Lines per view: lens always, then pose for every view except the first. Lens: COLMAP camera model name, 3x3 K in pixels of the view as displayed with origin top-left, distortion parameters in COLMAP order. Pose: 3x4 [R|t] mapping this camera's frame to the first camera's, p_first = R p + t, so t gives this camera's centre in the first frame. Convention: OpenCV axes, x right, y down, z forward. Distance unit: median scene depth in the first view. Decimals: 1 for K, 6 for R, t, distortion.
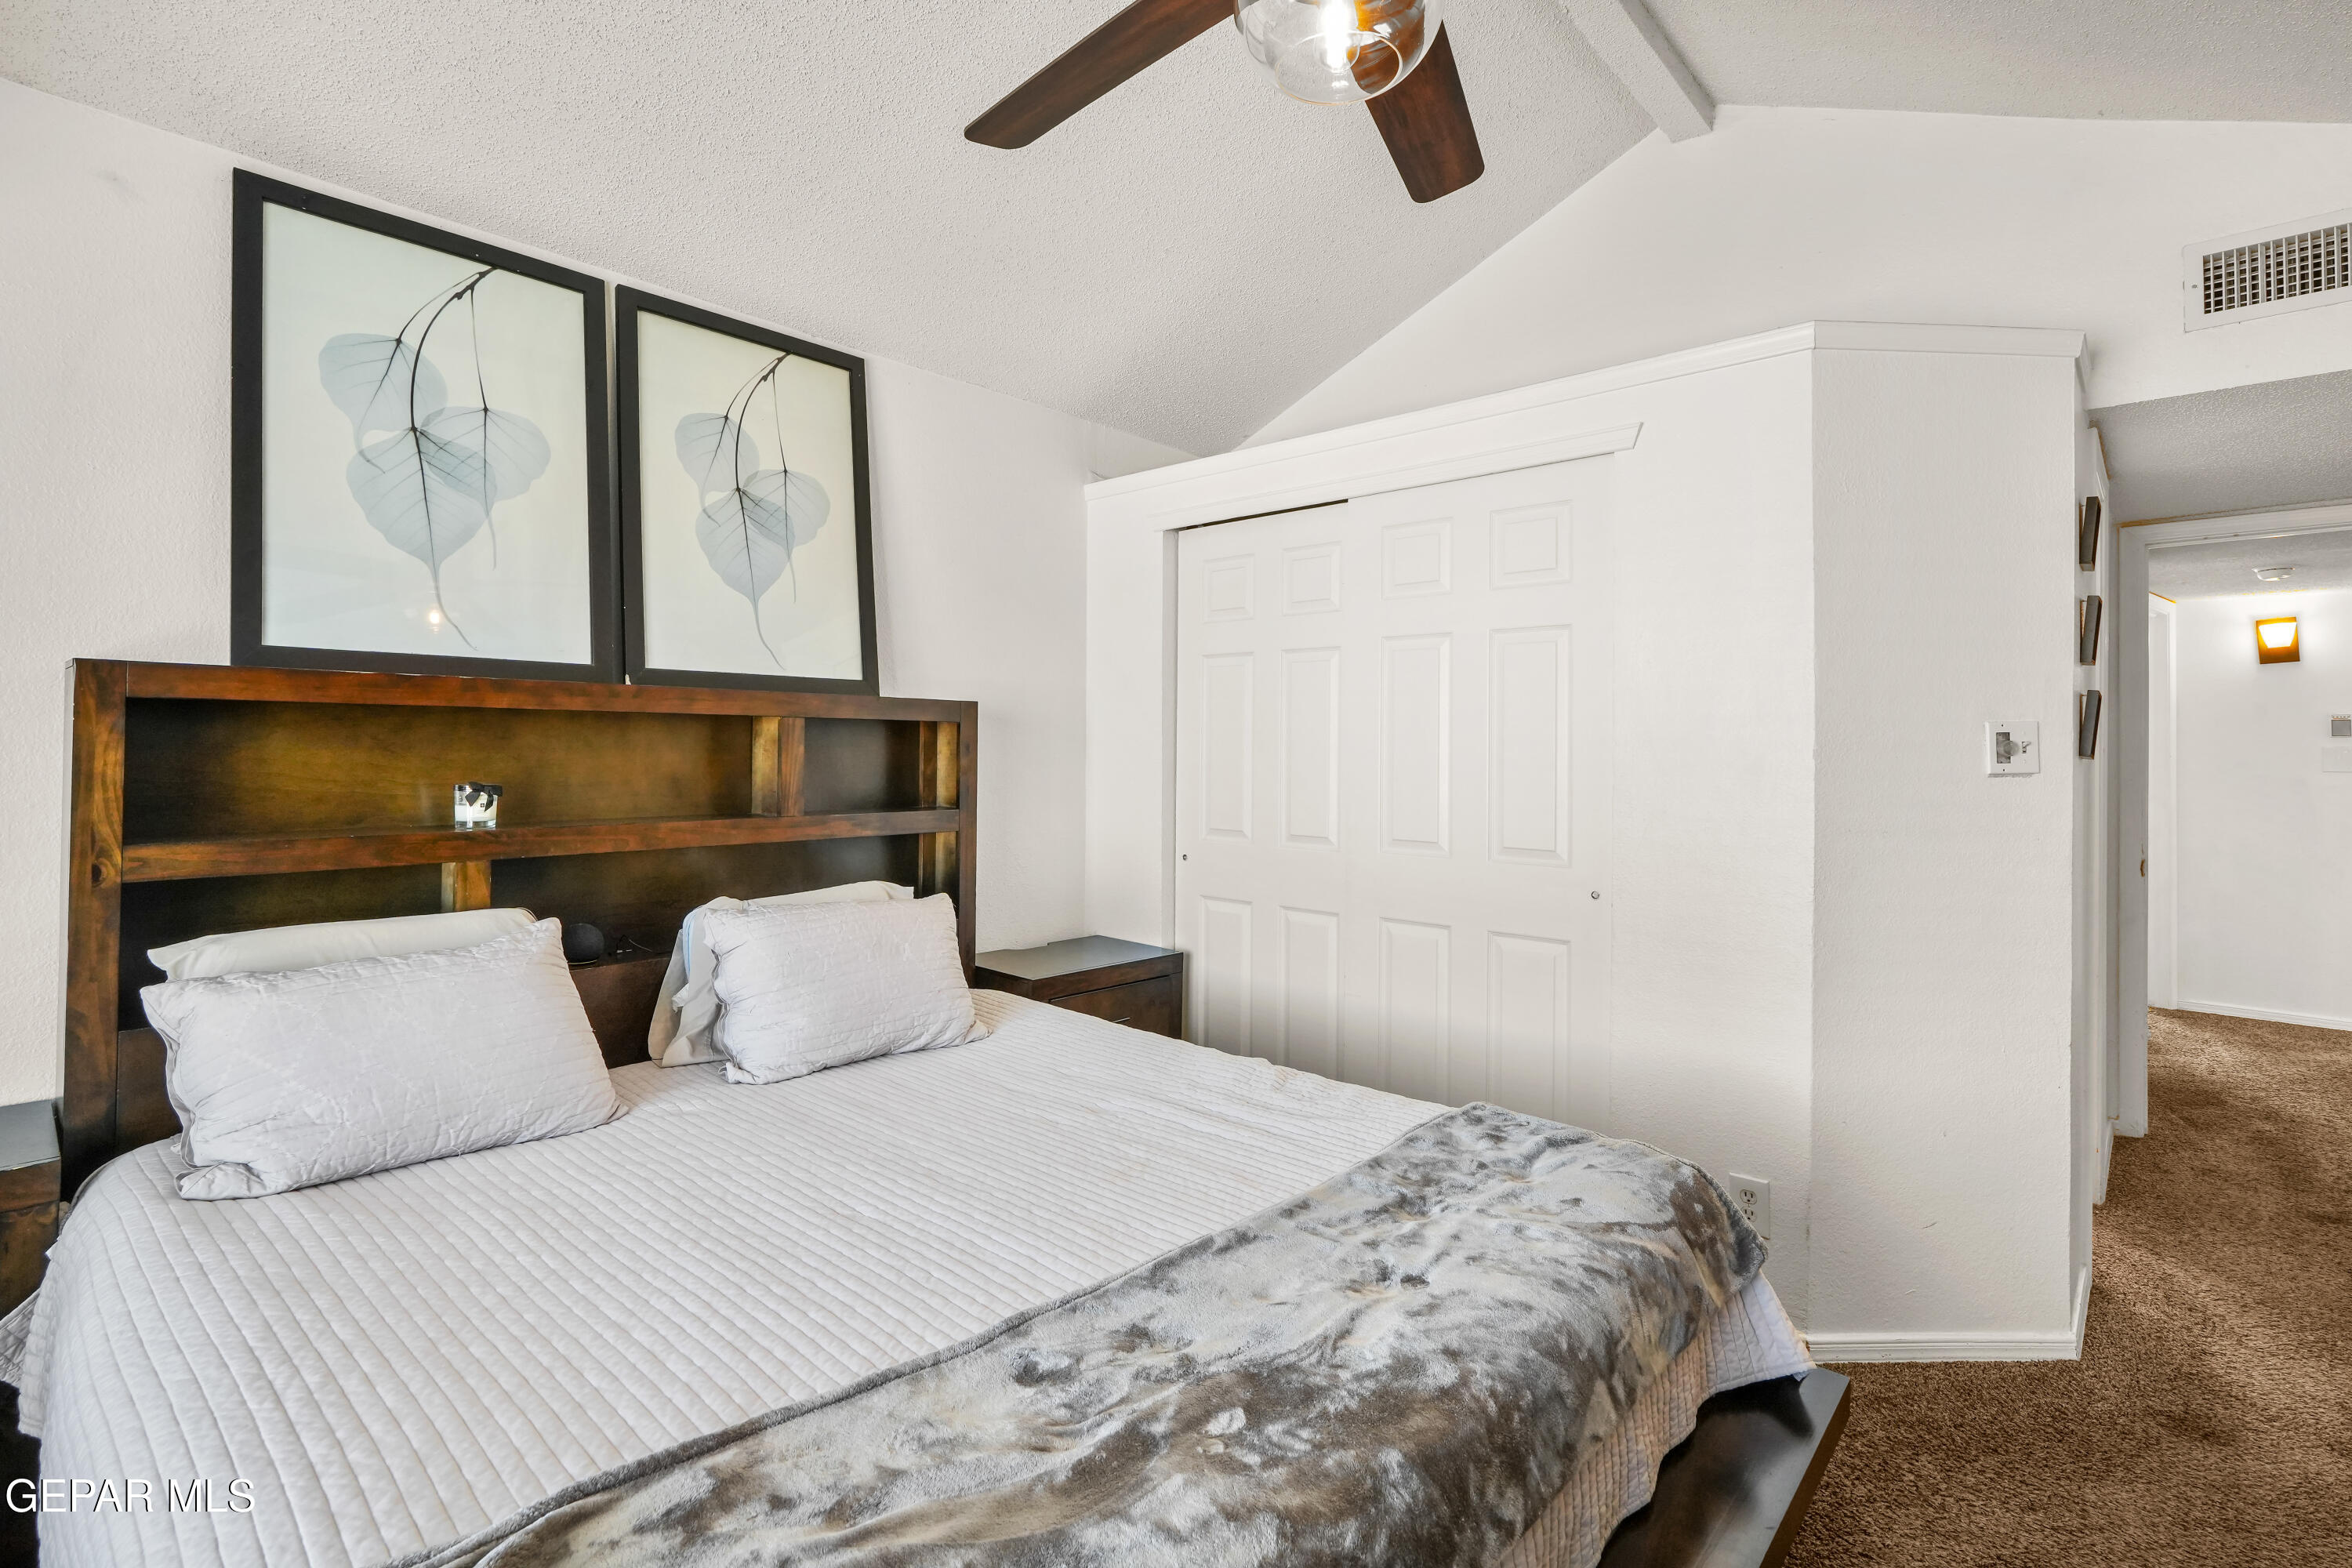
lens RADIAL K [[1087.6, 0, 1167.9], [0, 1087.6, 732.4], [0, 0, 1]] dist [0.003201, 0.000427]
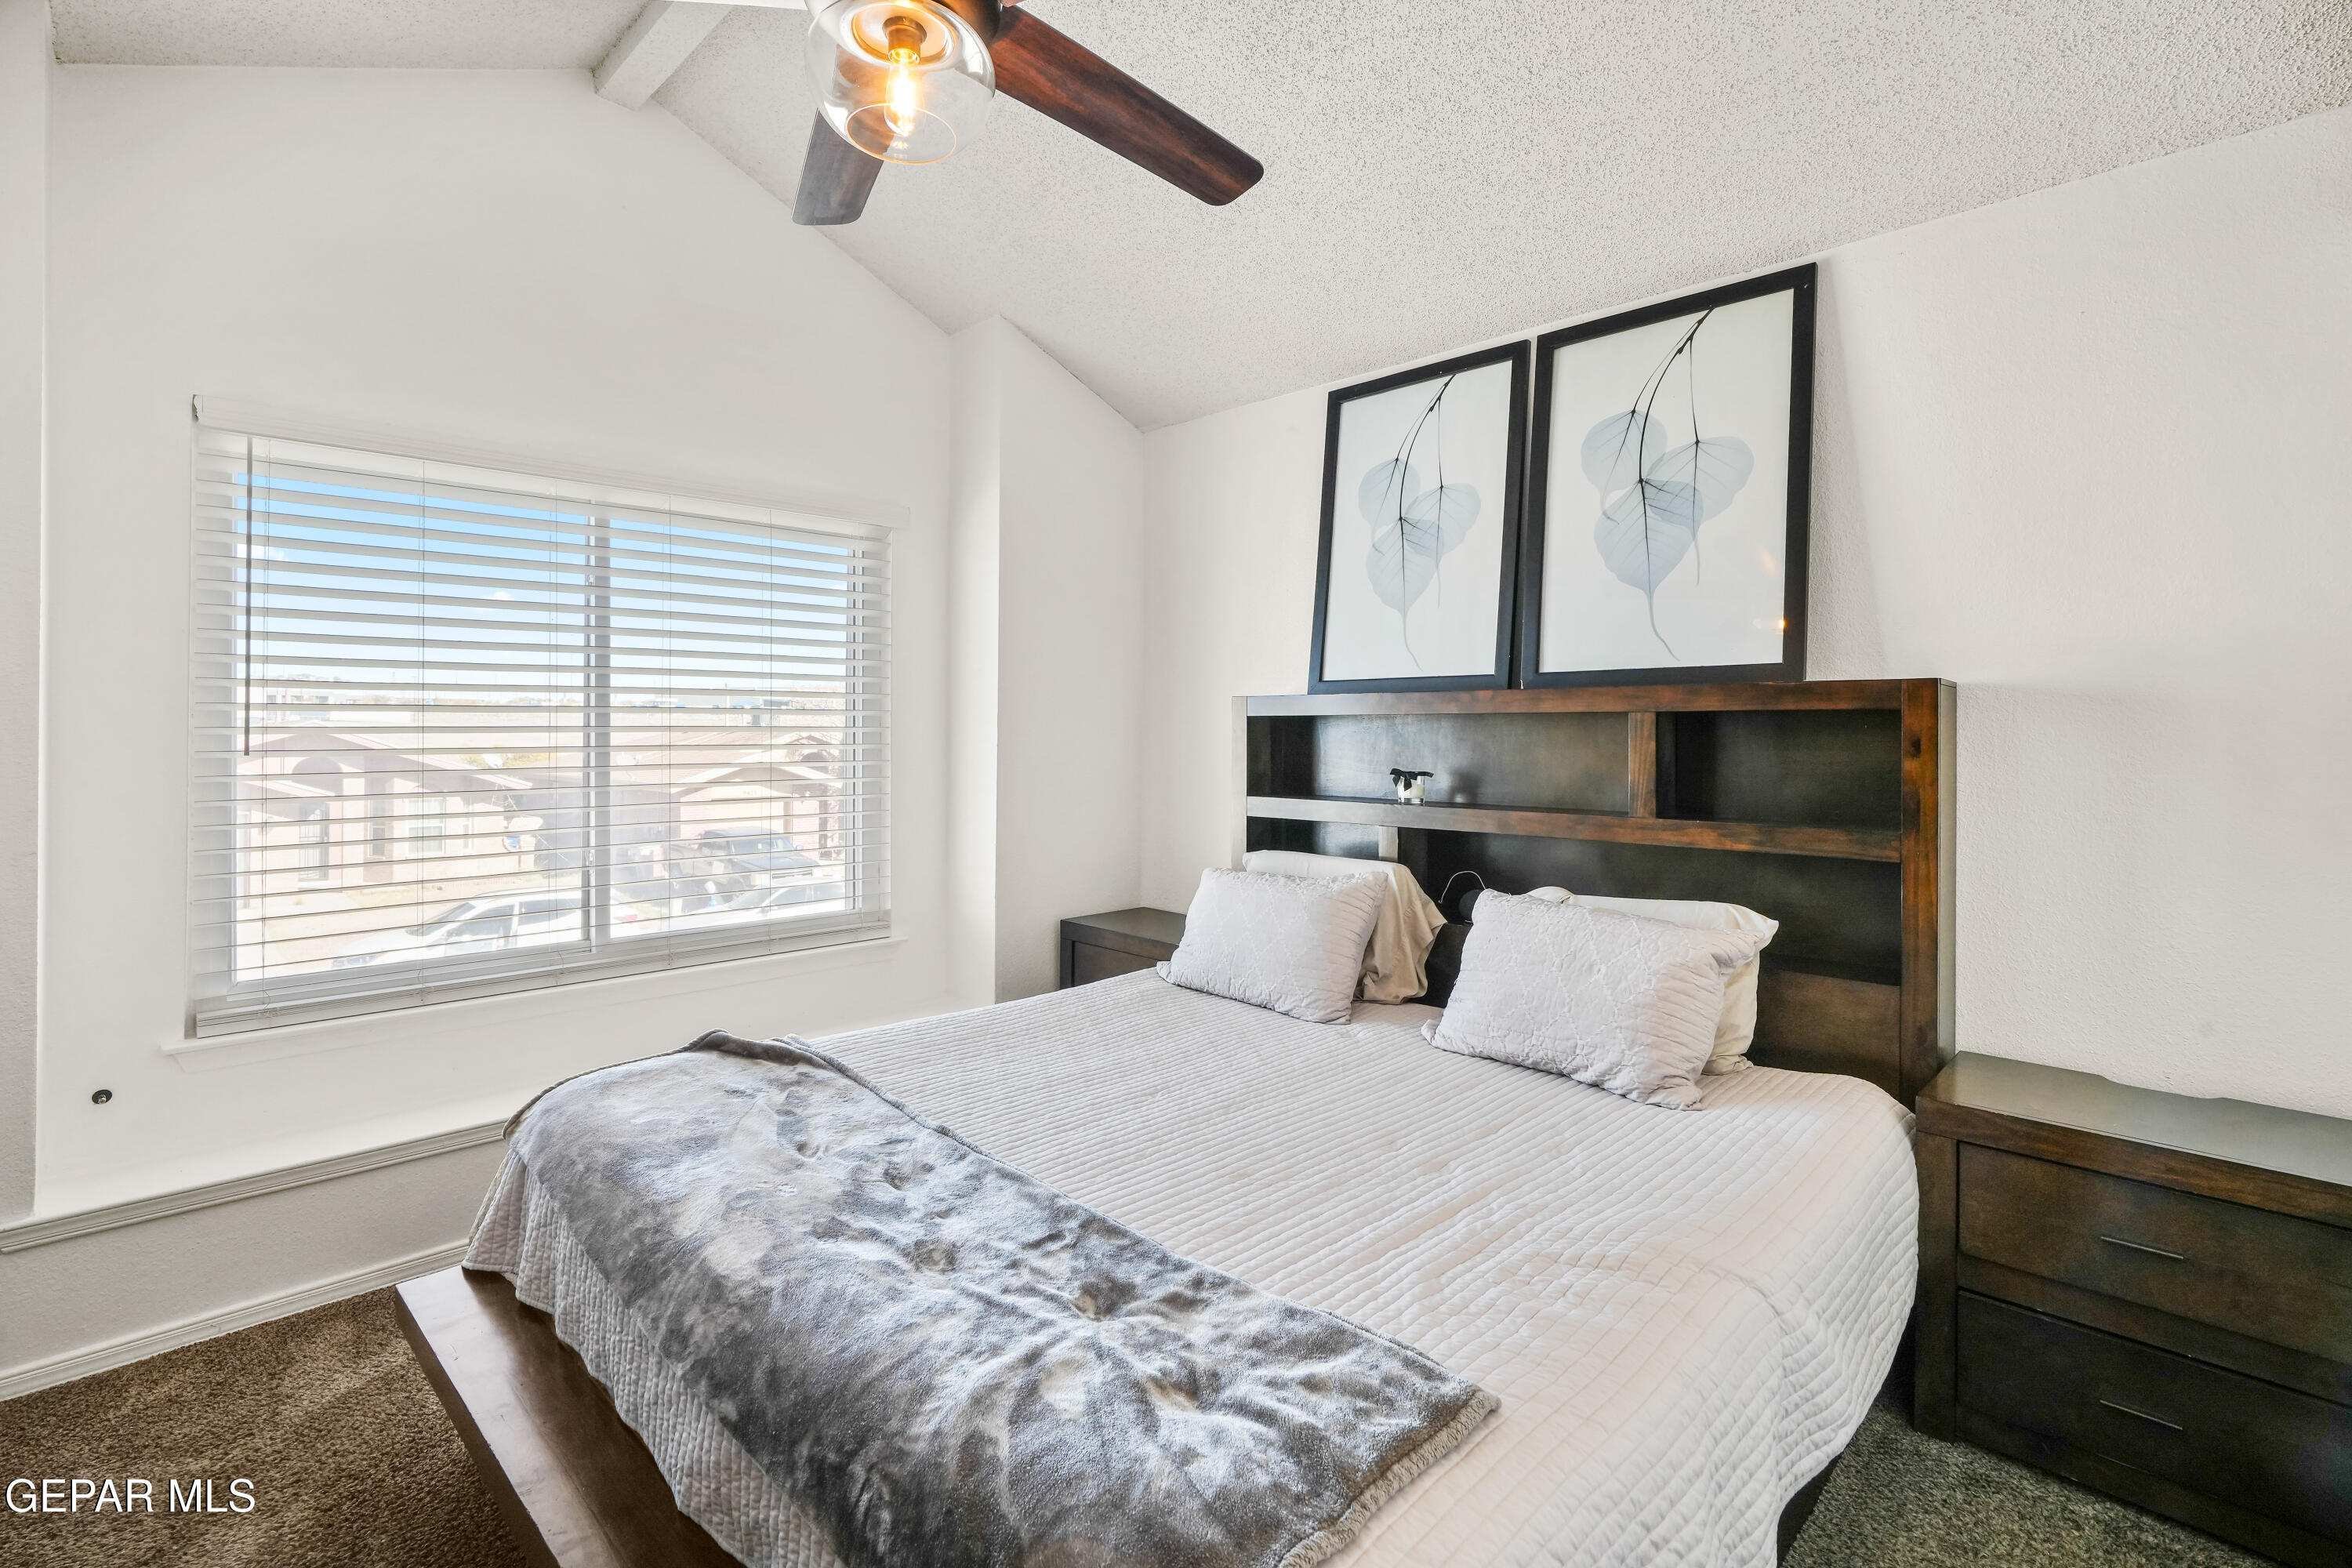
lens RADIAL K [[1081.6, 0, 1179.7], [0, 1081.6, 749.2], [0, 0, 1]] dist [-0.031827, 0.000095]
pose [[-0.025782, -0.000863, -0.999667, 0.611681], [0.006458, 0.999979, -0.001030, 0.016802], [0.999647, -0.006482, -0.025776, 0.645998]]
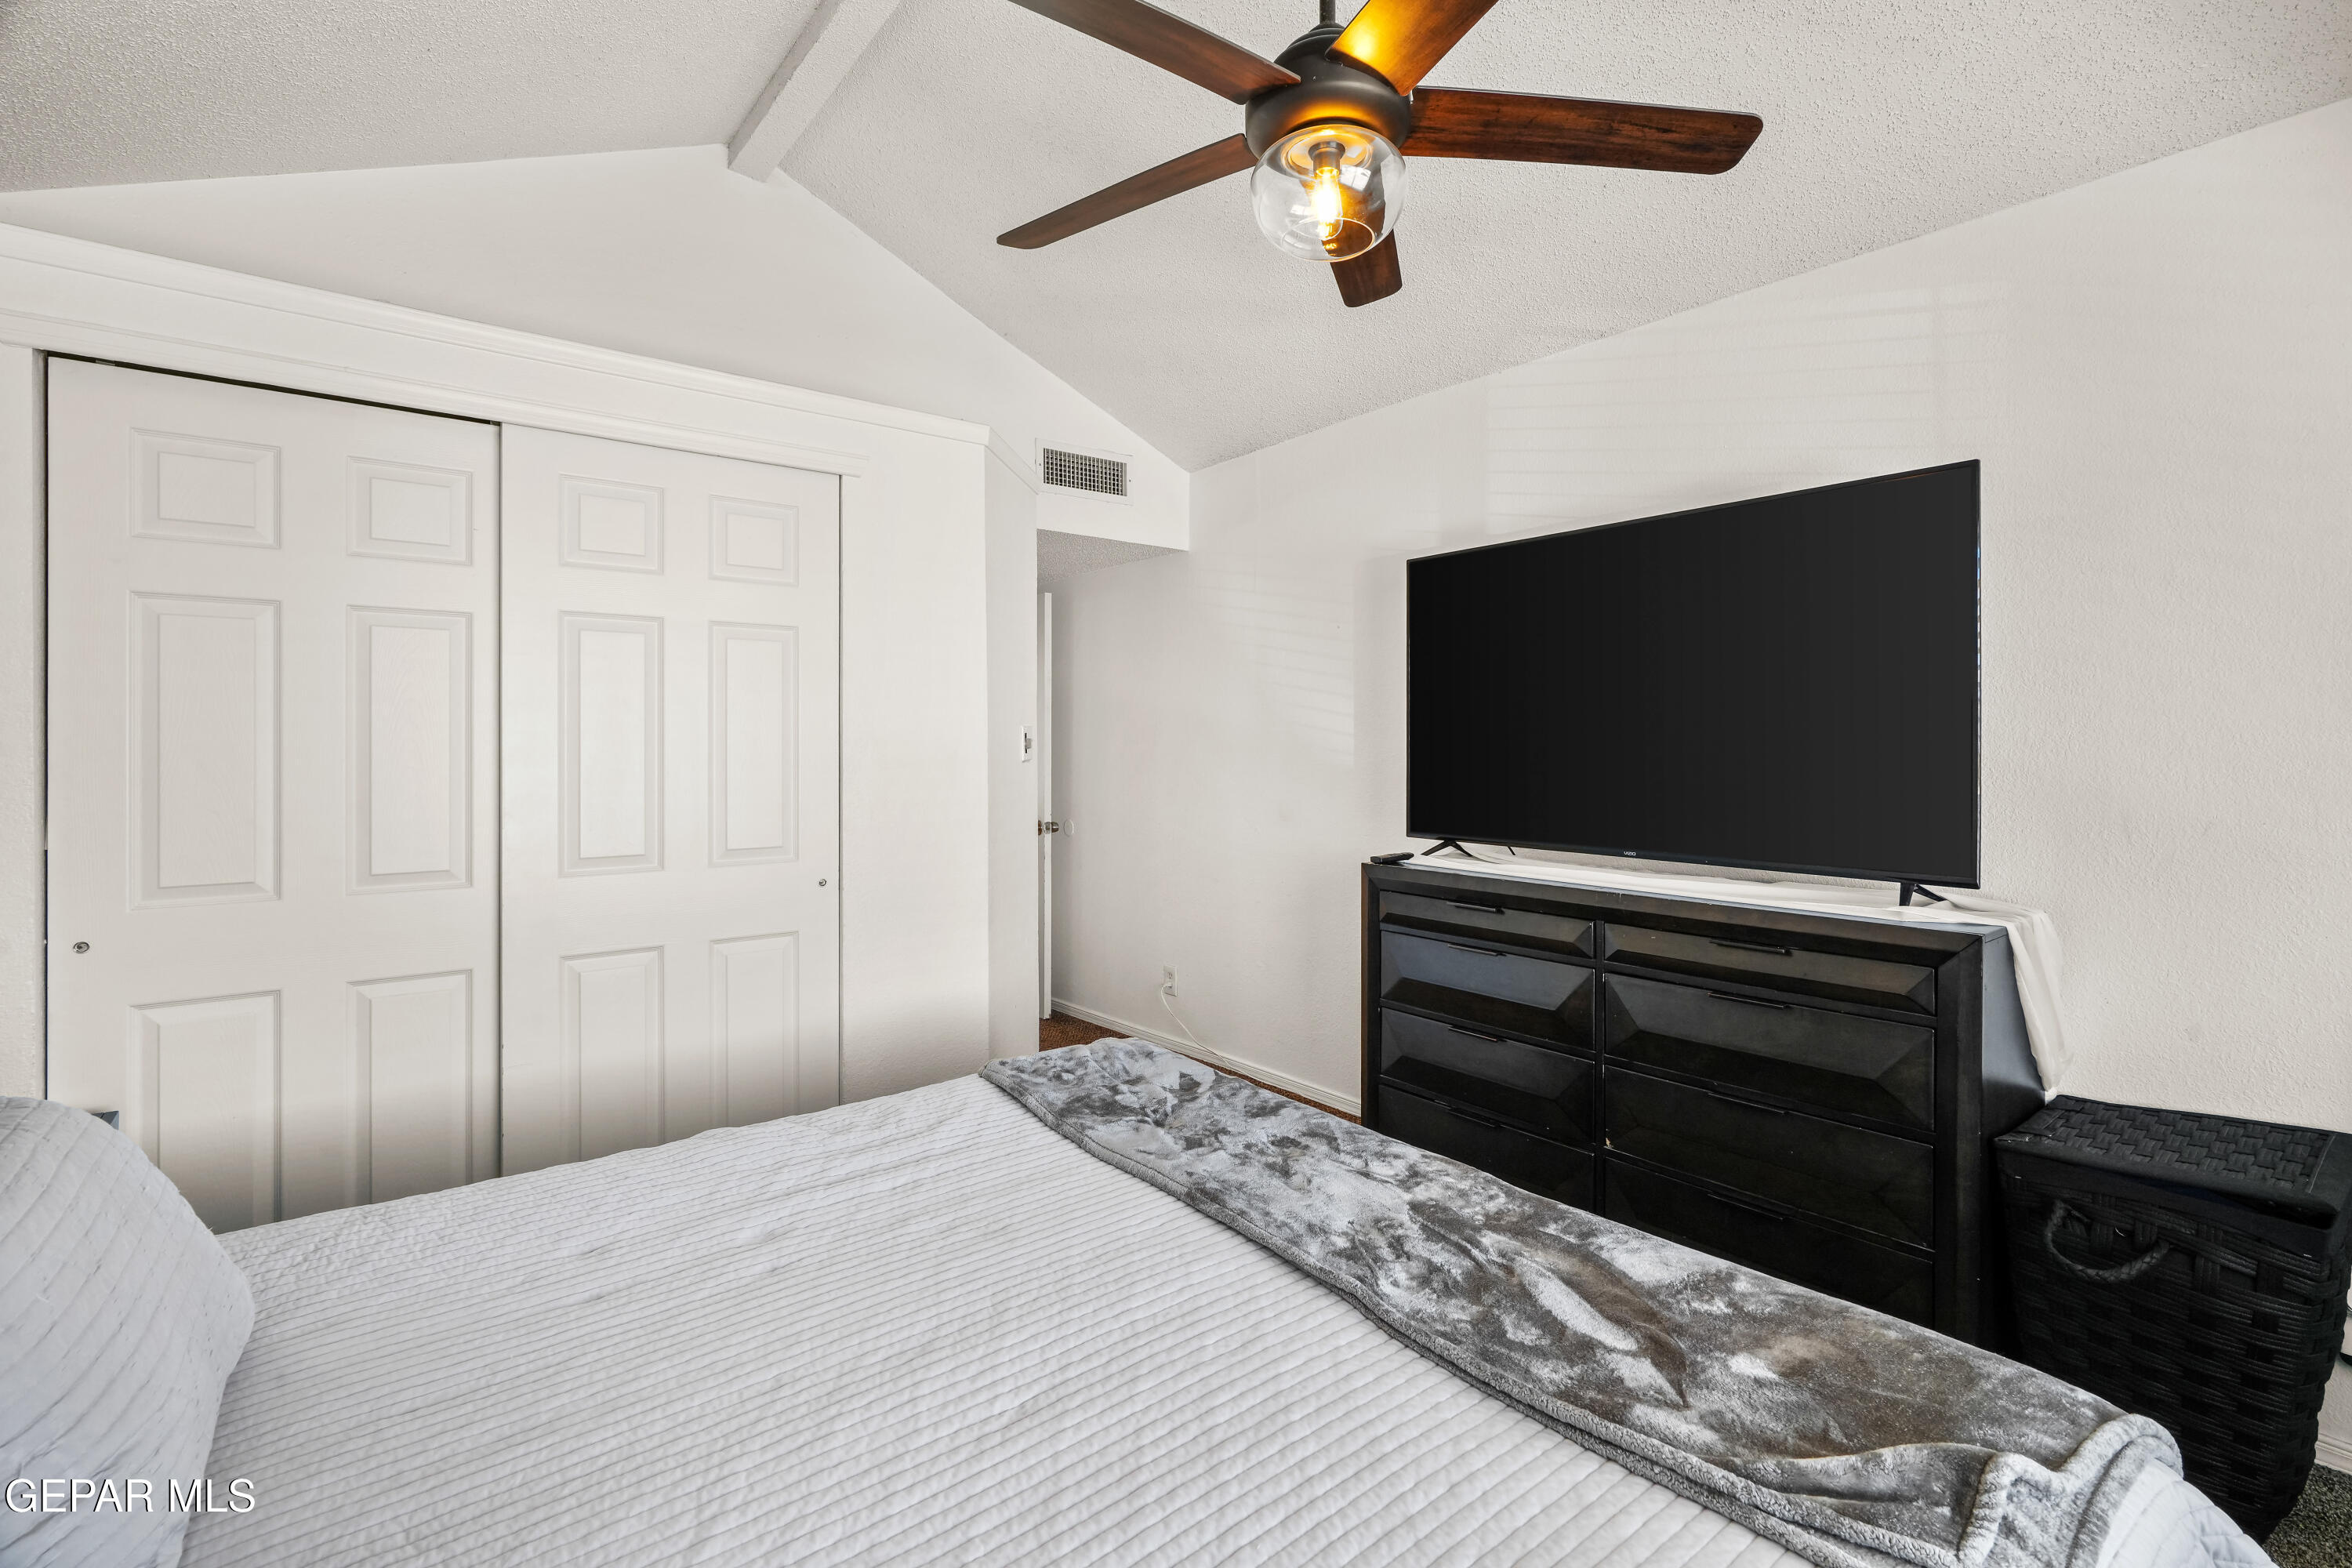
lens RADIAL K [[1087.6, 0, 1167.9], [0, 1087.6, 732.4], [0, 0, 1]] dist [0.003201, 0.000427]
pose [[0.169825, 0.005557, 0.985459, -0.589083], [-0.008778, 0.999953, -0.004126, 0.002553], [-0.985435, -0.007949, 0.169866, 0.472555]]
